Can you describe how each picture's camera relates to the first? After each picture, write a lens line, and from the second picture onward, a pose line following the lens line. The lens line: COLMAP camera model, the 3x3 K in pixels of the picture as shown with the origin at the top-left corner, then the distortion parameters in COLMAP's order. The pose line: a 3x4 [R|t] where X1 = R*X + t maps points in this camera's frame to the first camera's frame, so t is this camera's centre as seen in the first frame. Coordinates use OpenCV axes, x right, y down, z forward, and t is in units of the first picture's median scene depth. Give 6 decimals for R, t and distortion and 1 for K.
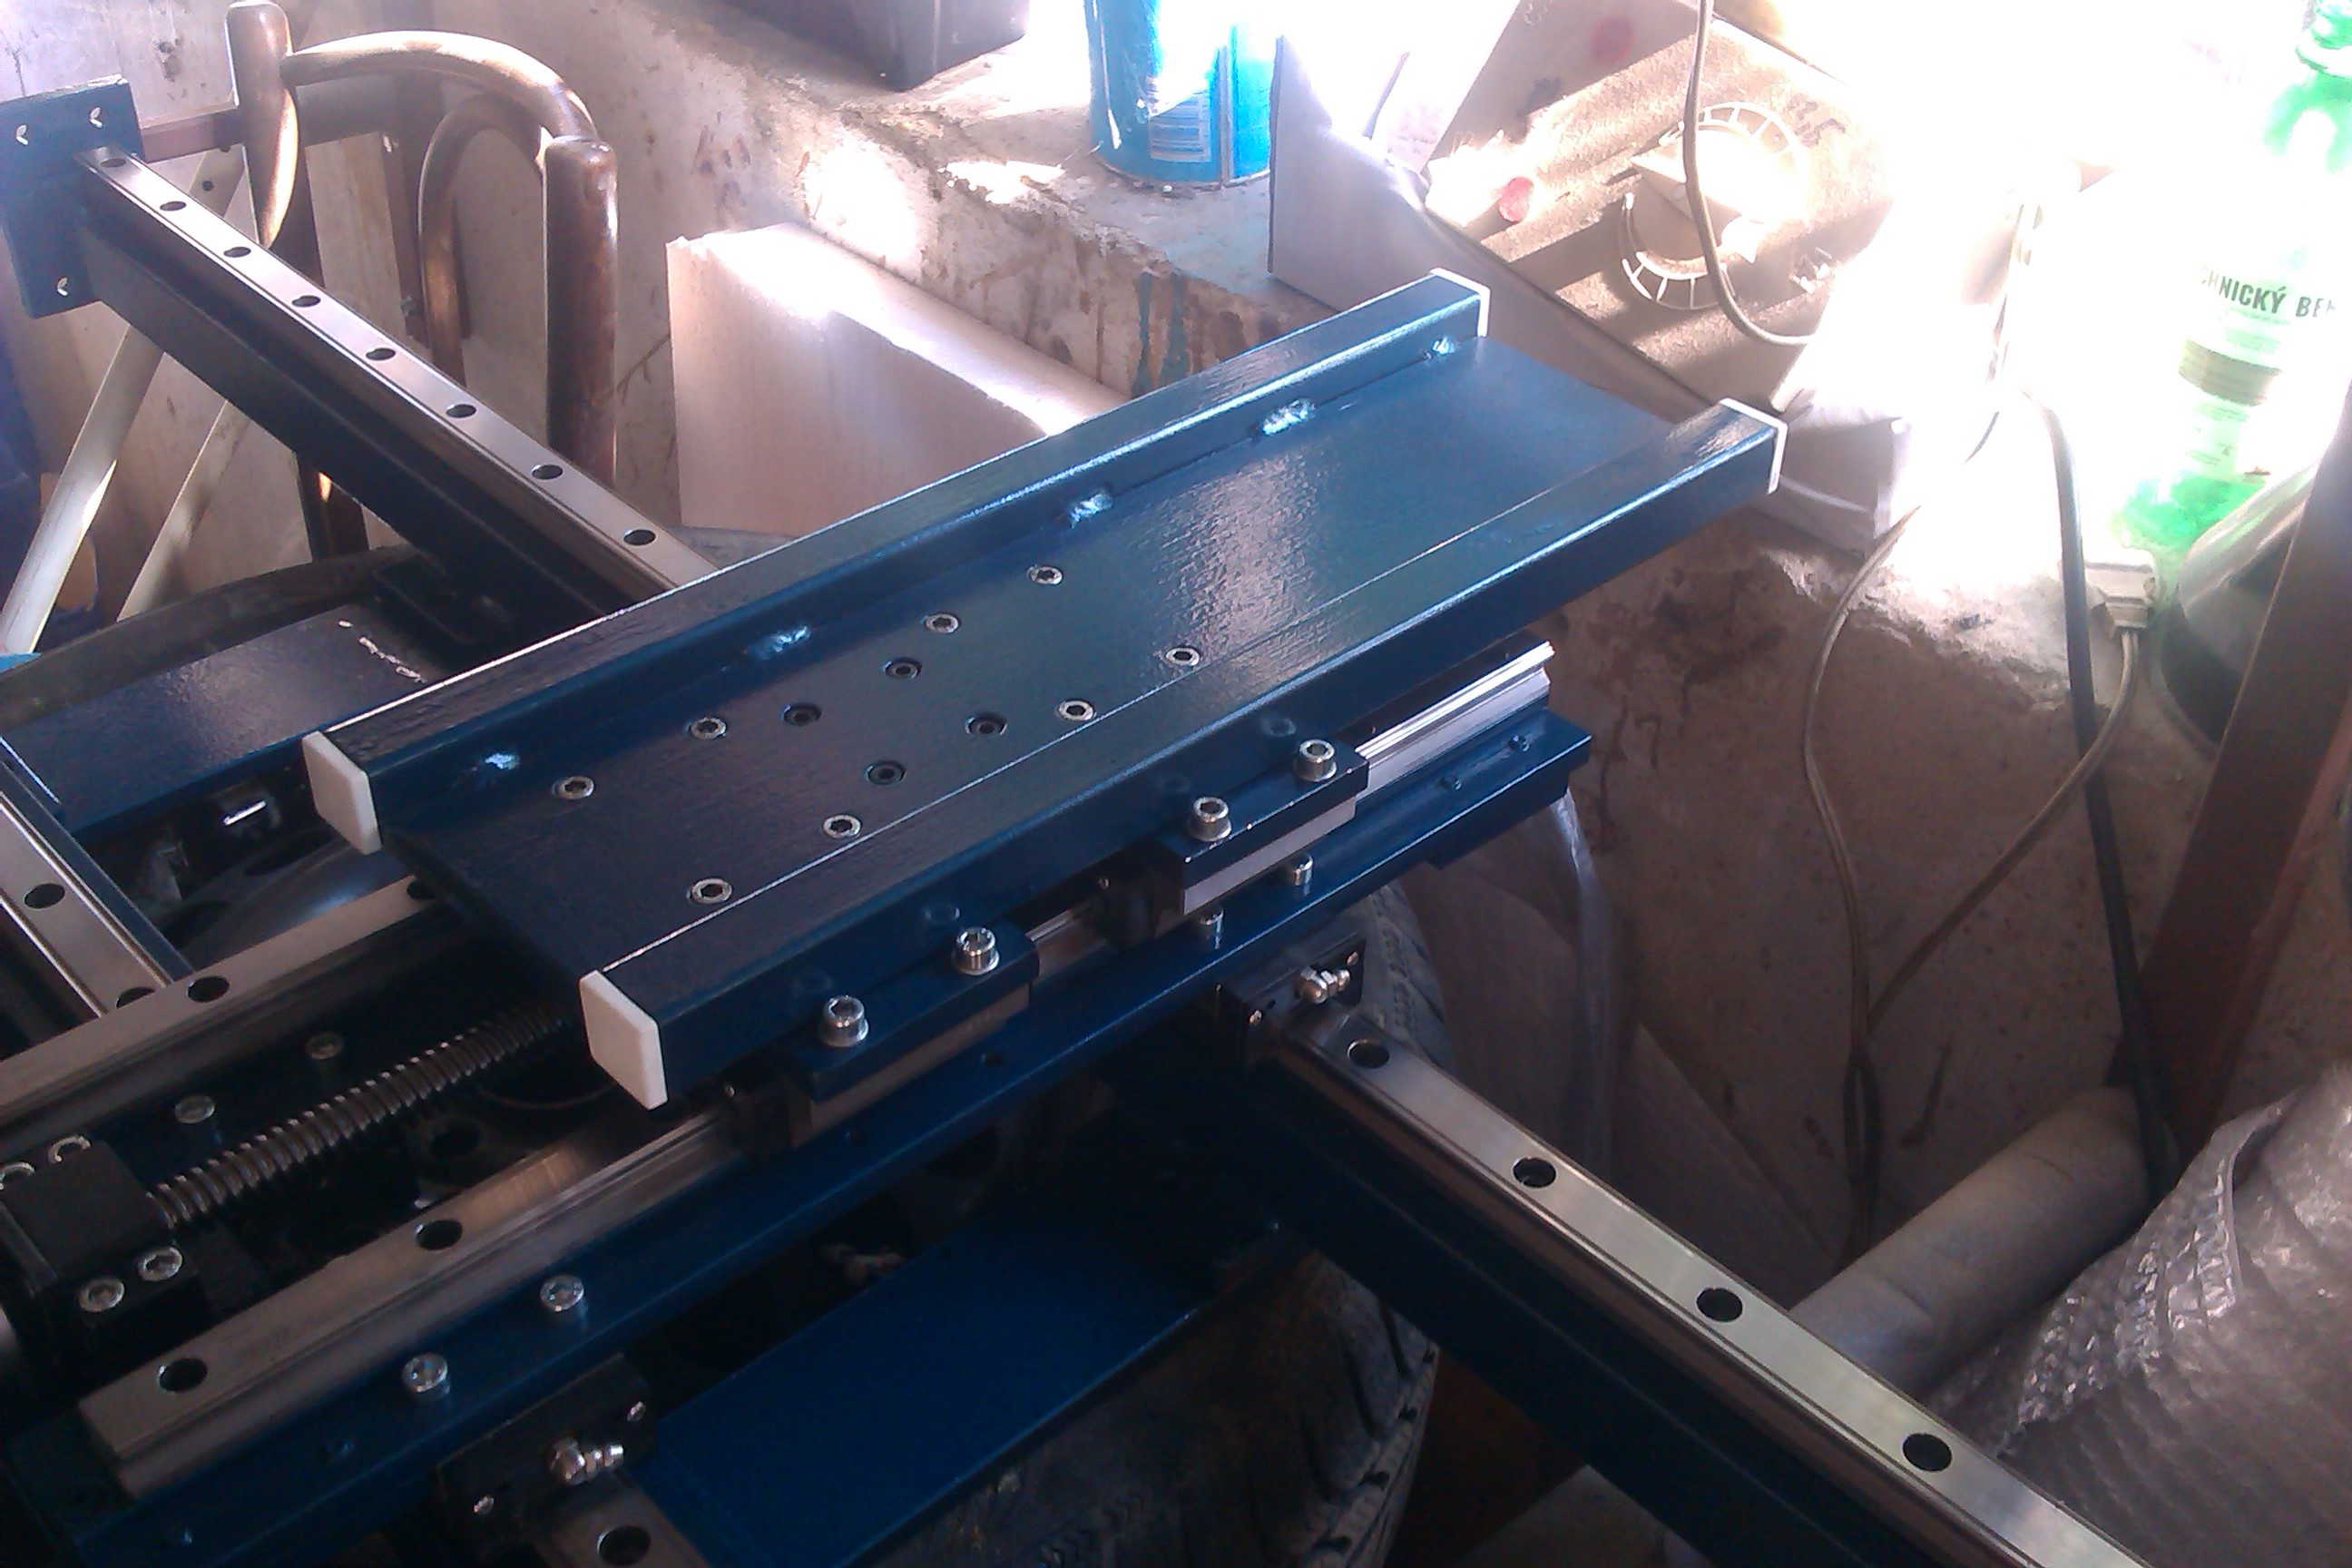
lens RADIAL K [[2517.2, 0, 1169.1], [0, 2517.2, 810.0], [0, 0, 1]] dist [0.168576, -0.478824]
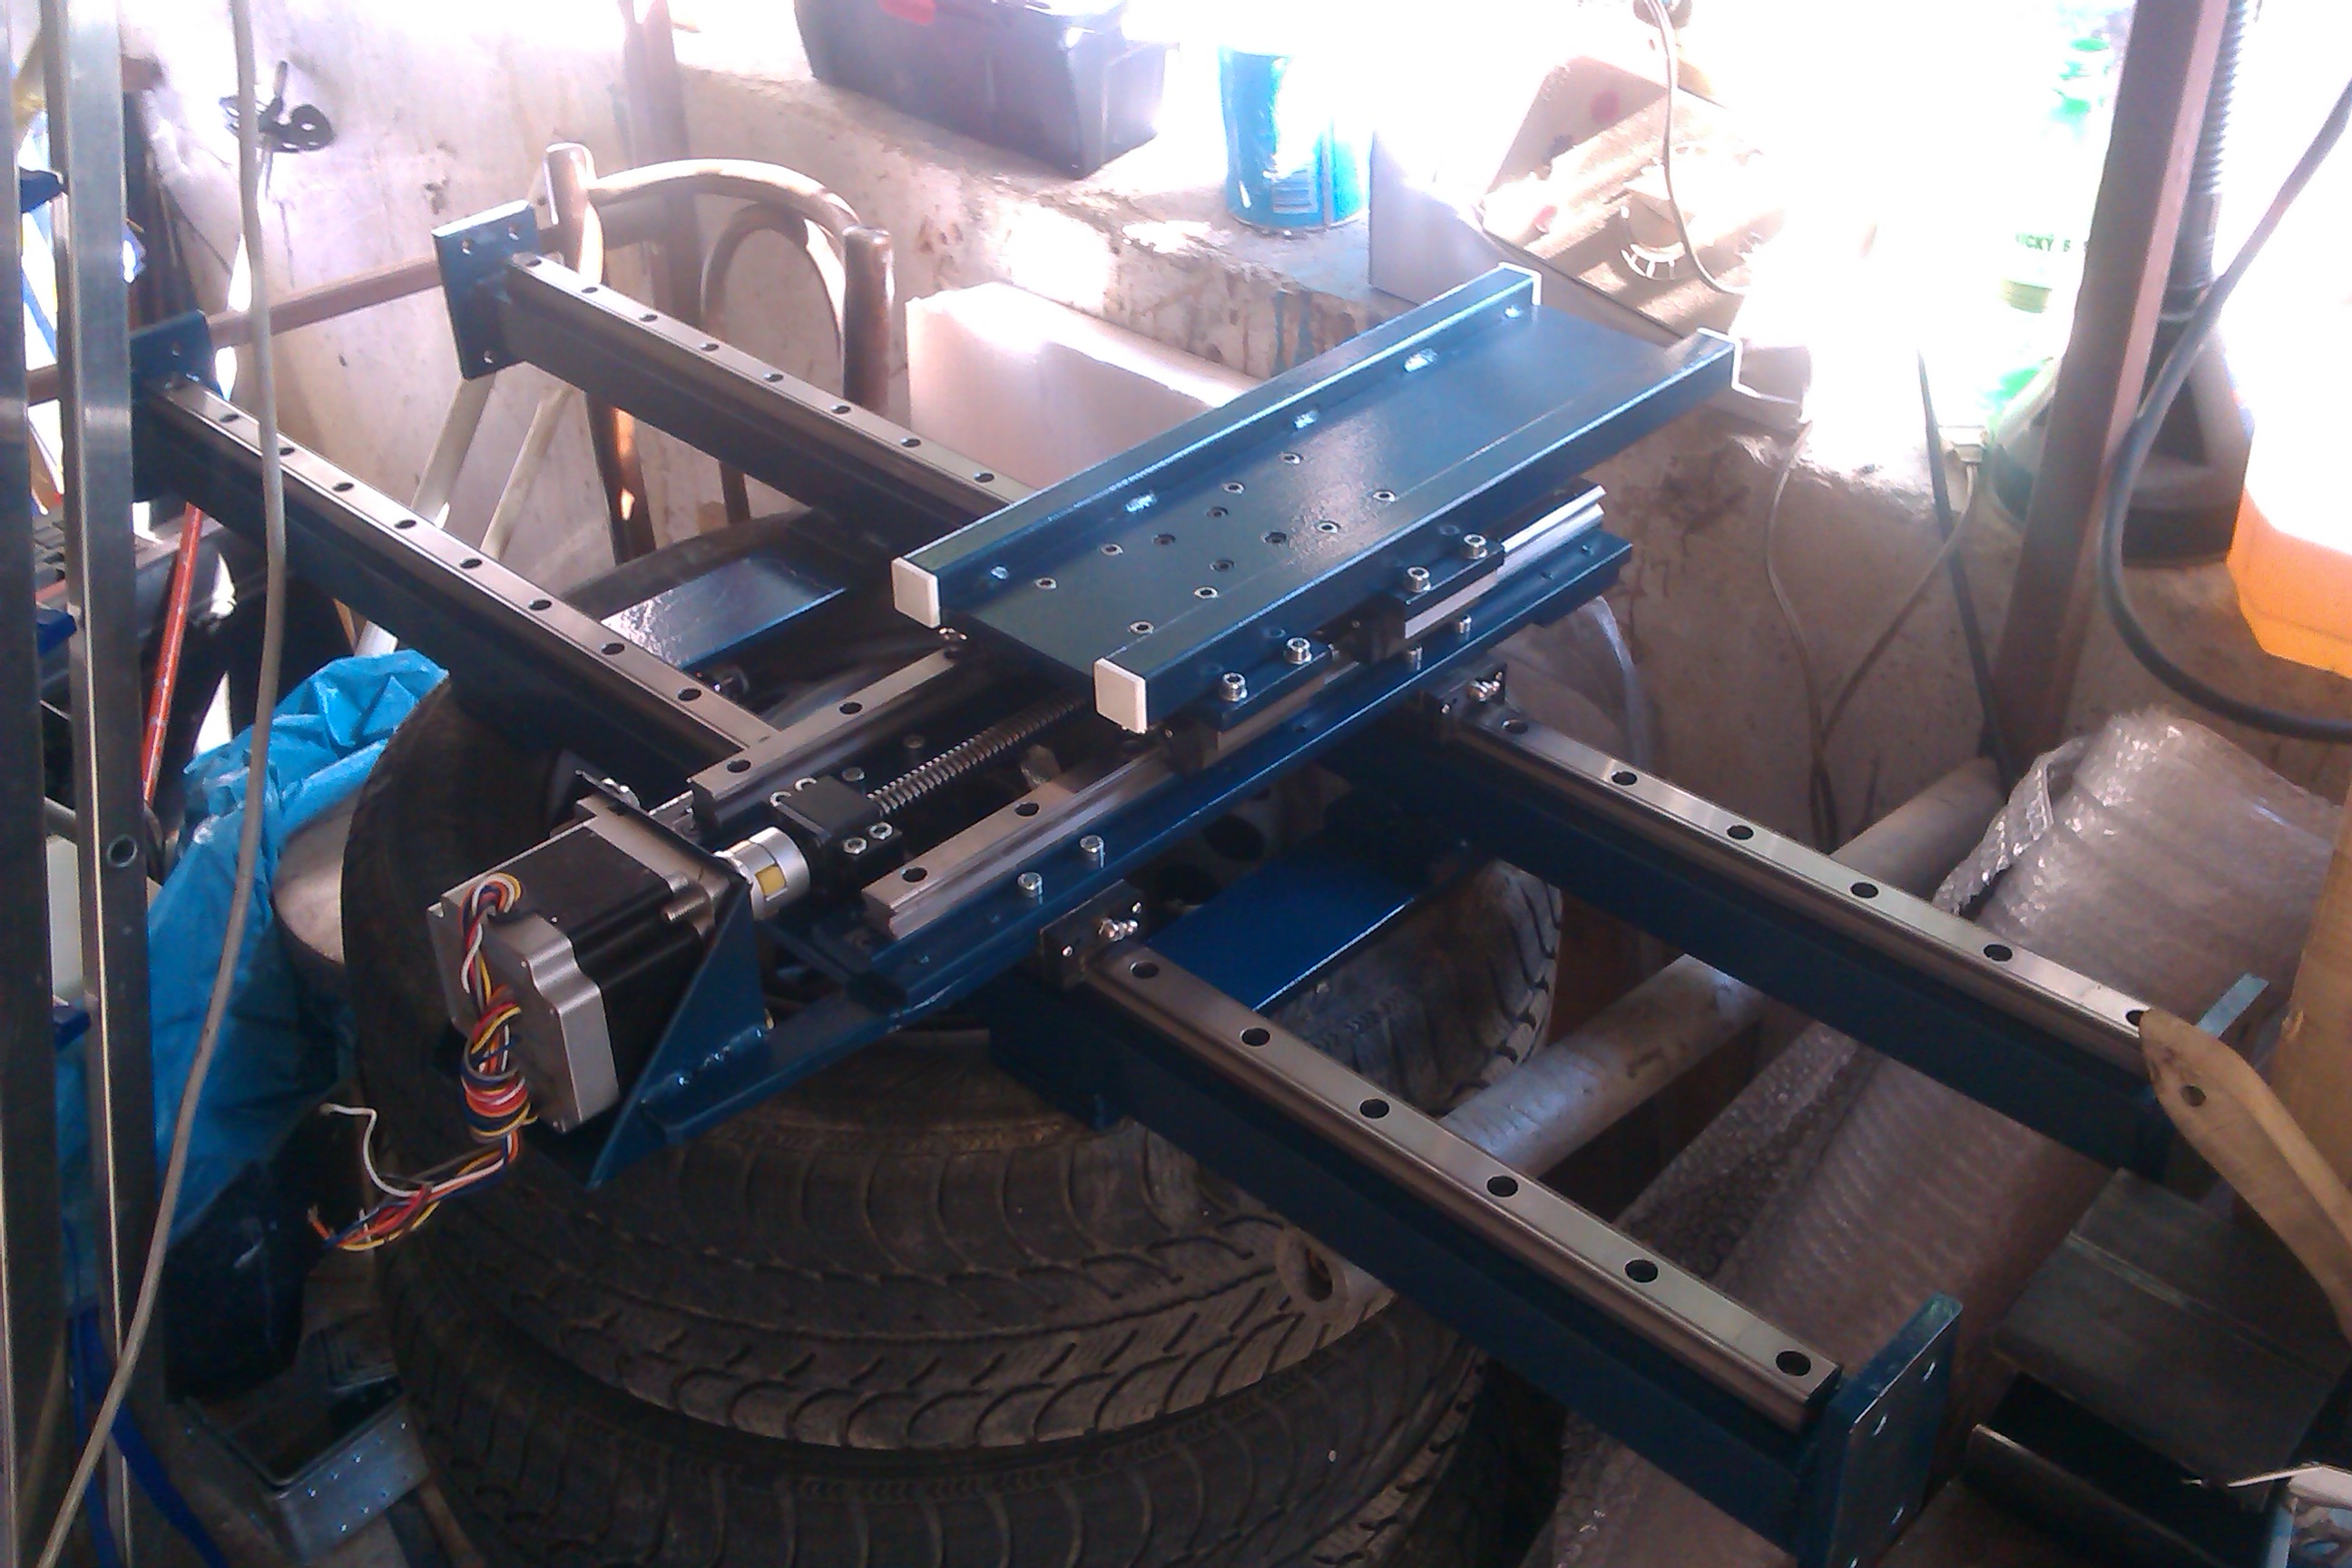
lens RADIAL K [[2517.2, 0, 1169.1], [0, 2517.2, 810.0], [0, 0, 1]] dist [0.168576, -0.478824]
pose [[0.997644, -0.067166, 0.013971, -0.124012], [0.067626, 0.997078, -0.035540, 0.138982], [-0.011543, 0.036401, 0.999271, -0.457058]]
